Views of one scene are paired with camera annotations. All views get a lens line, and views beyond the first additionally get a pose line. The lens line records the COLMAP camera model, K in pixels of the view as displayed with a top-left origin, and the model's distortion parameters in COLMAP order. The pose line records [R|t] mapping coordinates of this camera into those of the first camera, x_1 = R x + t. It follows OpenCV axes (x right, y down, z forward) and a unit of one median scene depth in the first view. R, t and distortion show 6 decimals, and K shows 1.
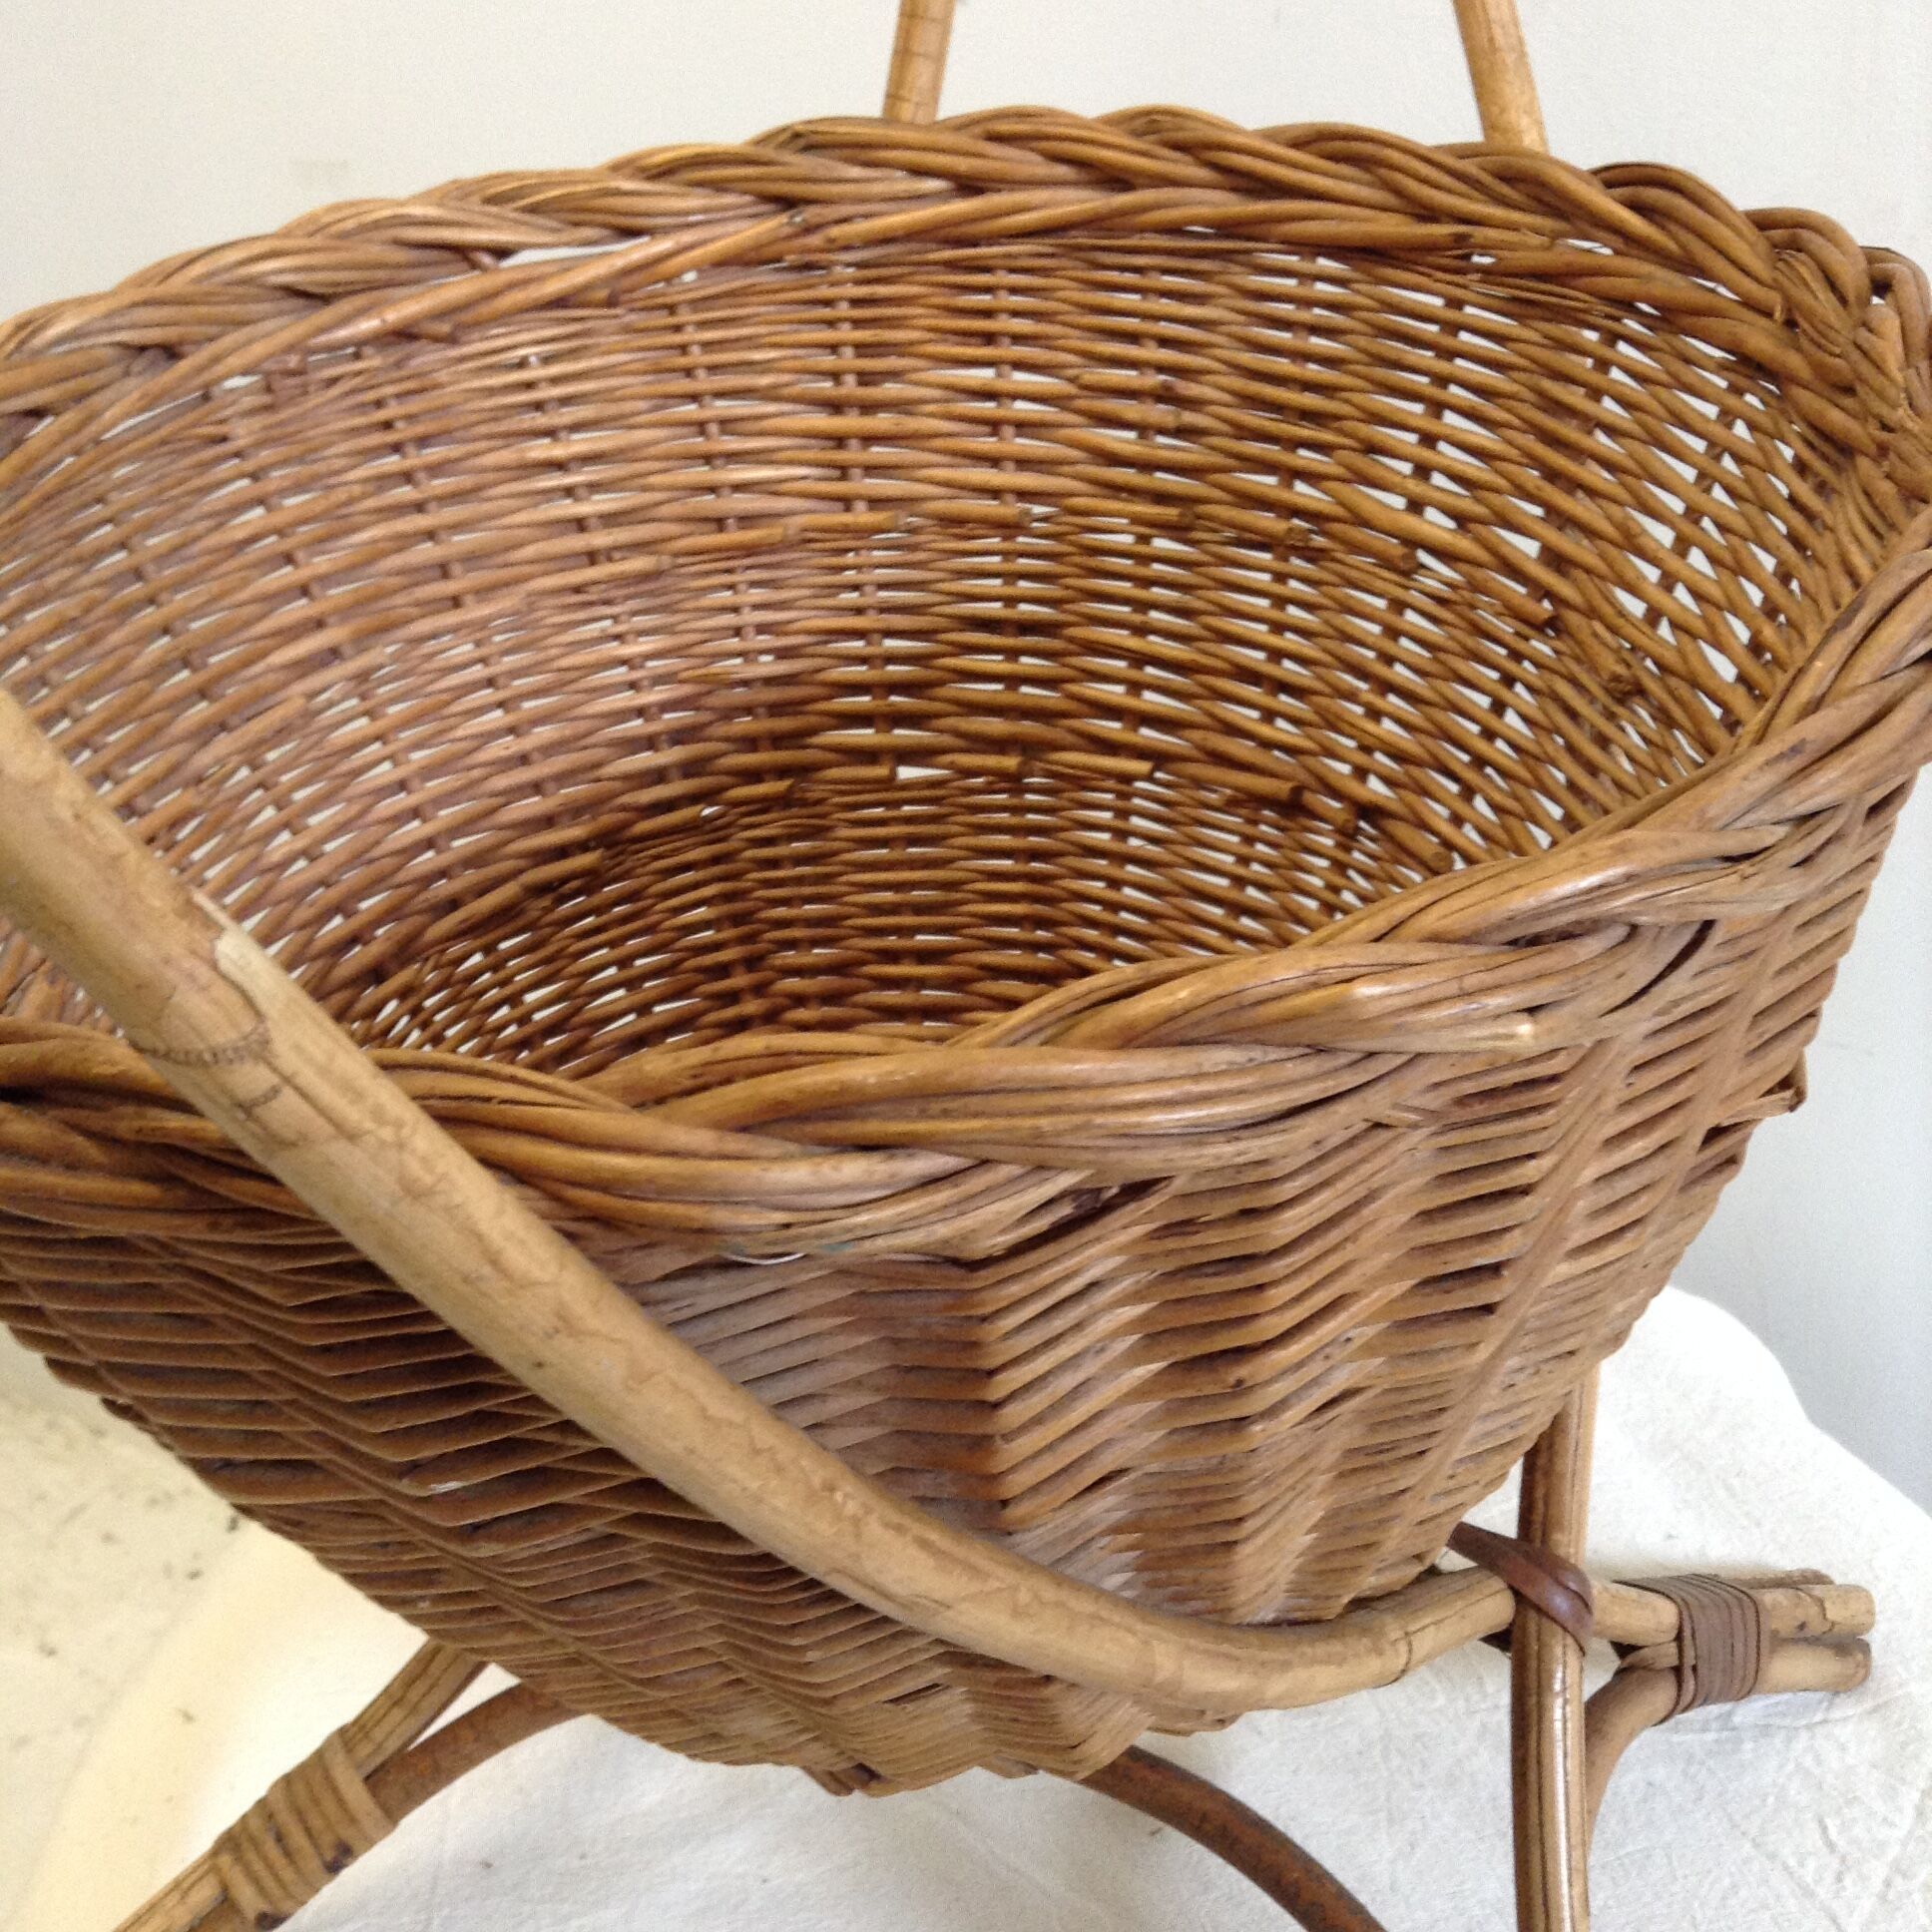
lens RADIAL K [[2335.9, 0, 997.1], [0, 2335.9, 1017.0], [0, 0, 1]] dist [0.045971, 0.000000]
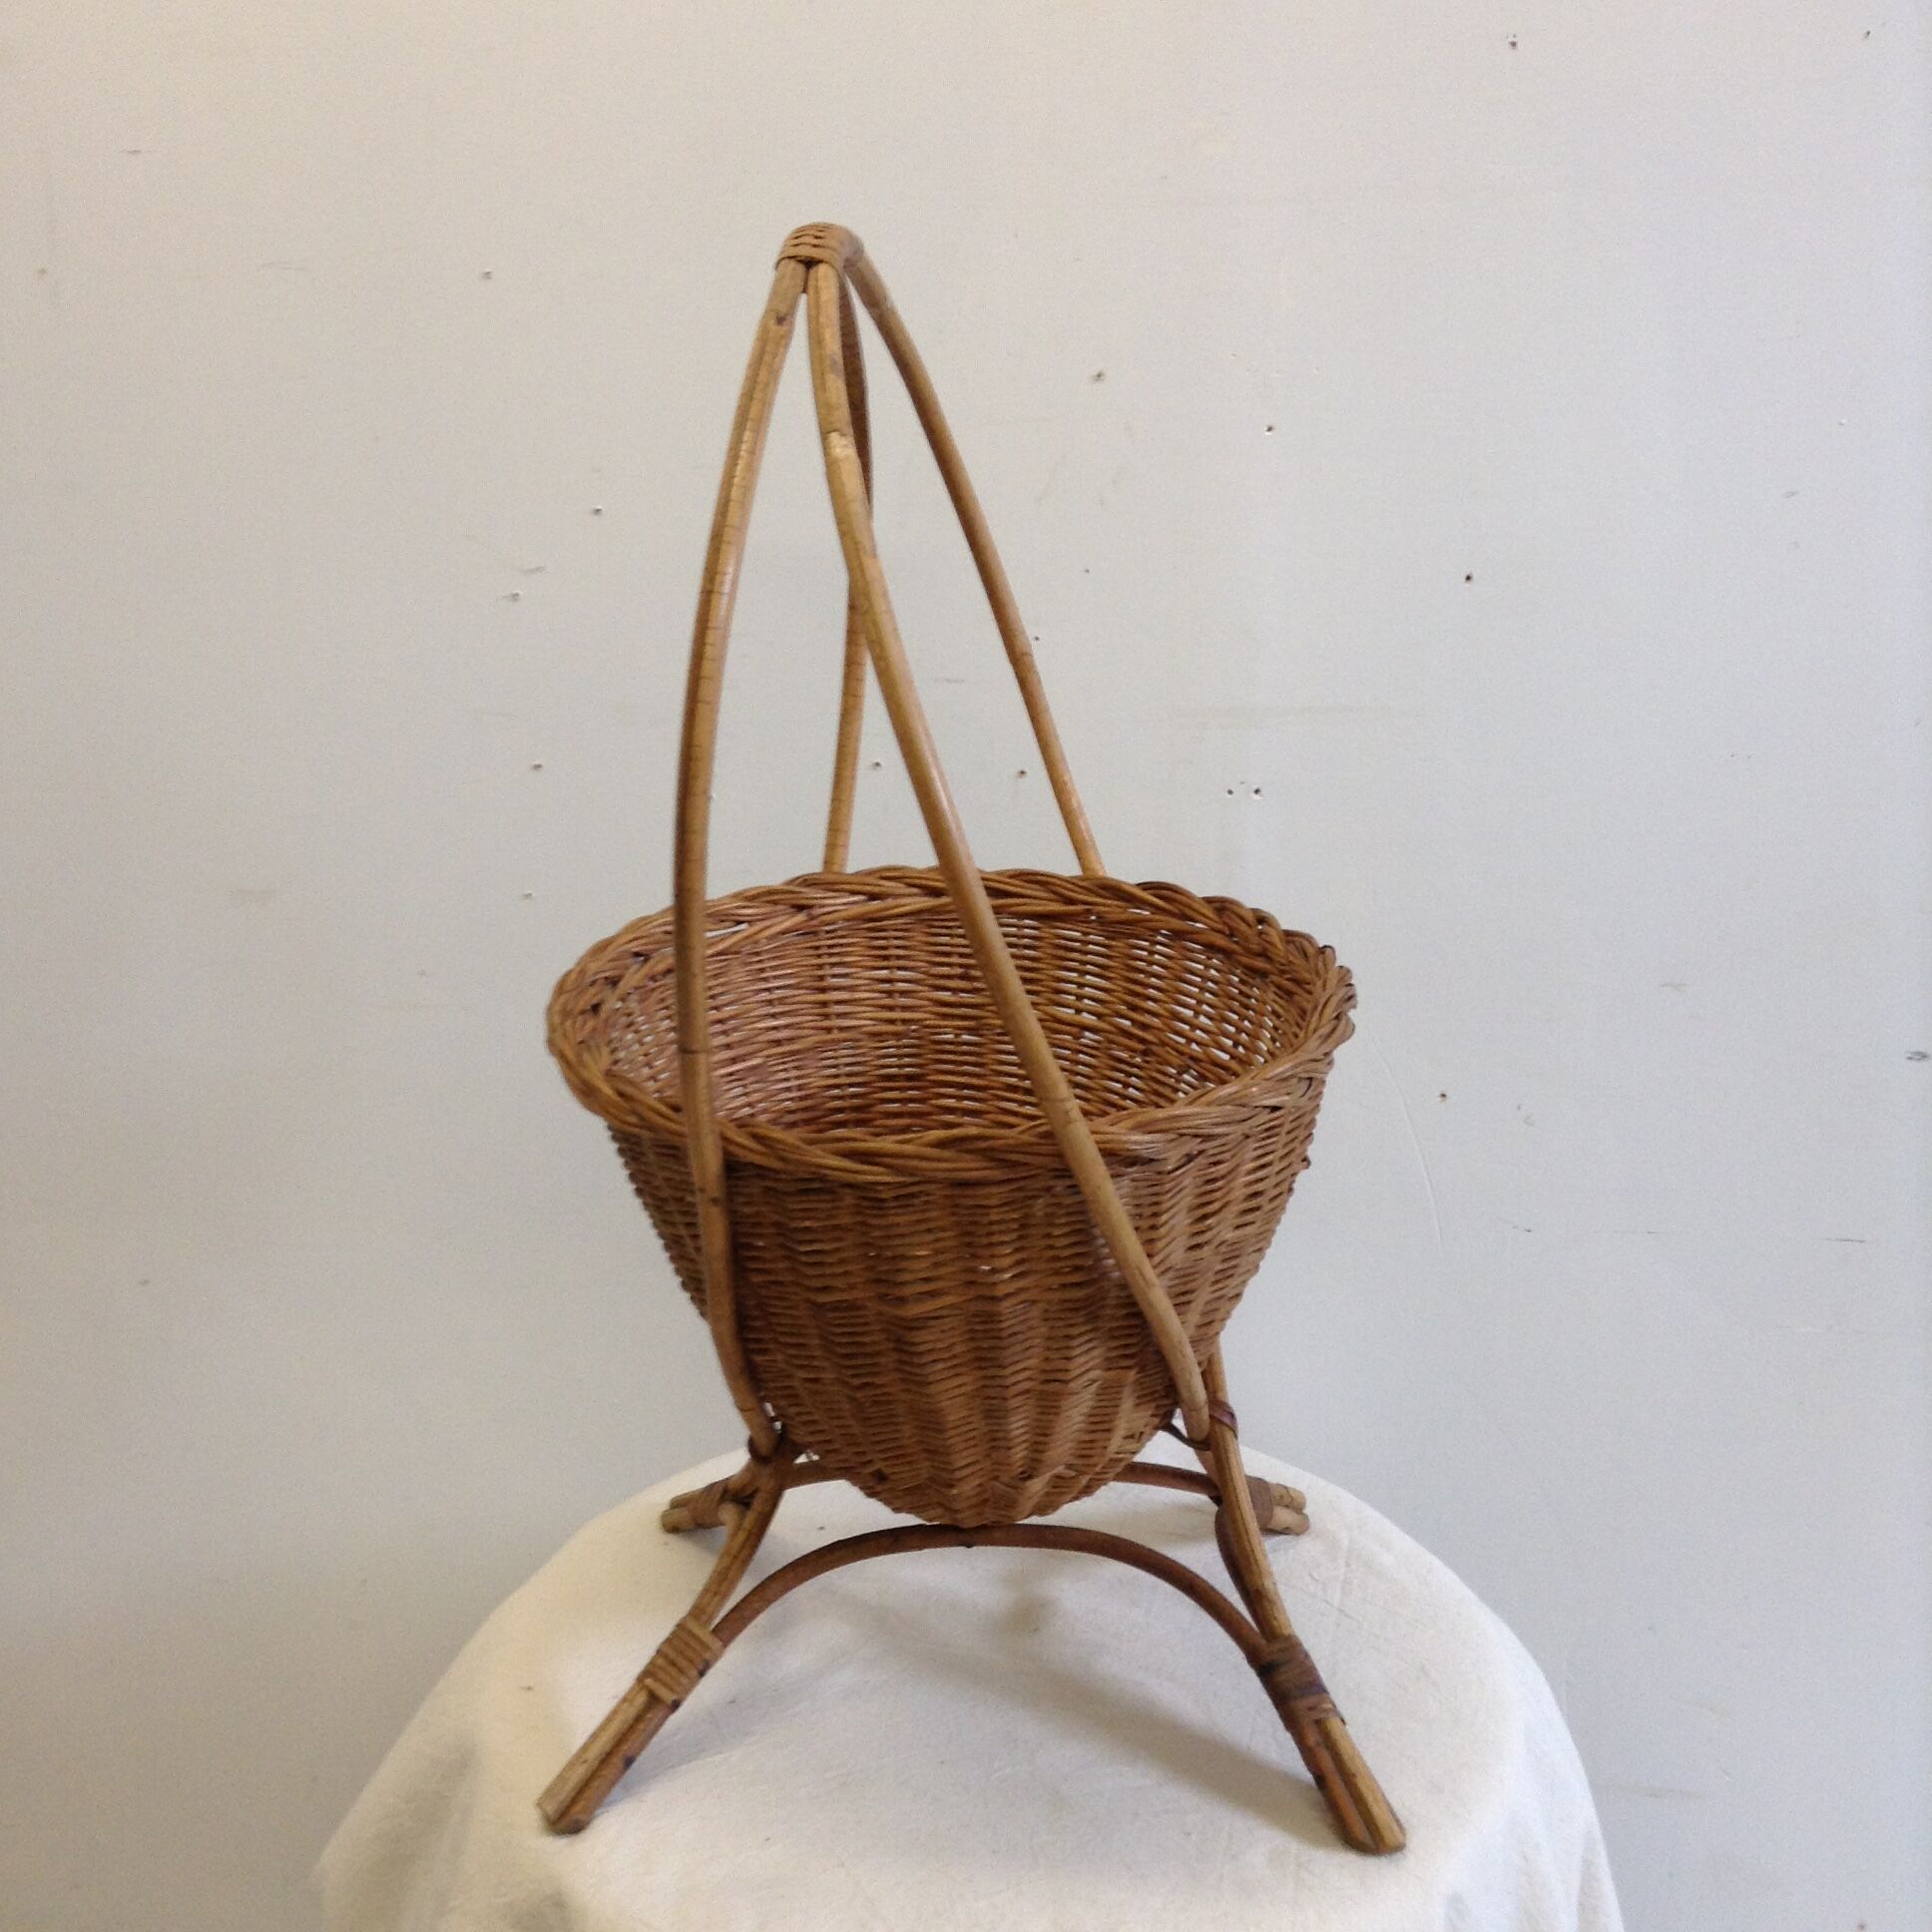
lens RADIAL K [[2335.9, 0, 967.8], [0, 2335.9, 970.0], [0, 0, 1]] dist [0.045971, 0.000000]
pose [[0.928437, -0.056737, 0.367132, -0.811218], [0.157192, 0.955436, -0.249865, 0.329348], [-0.336595, 0.289695, 0.895981, -1.154217]]
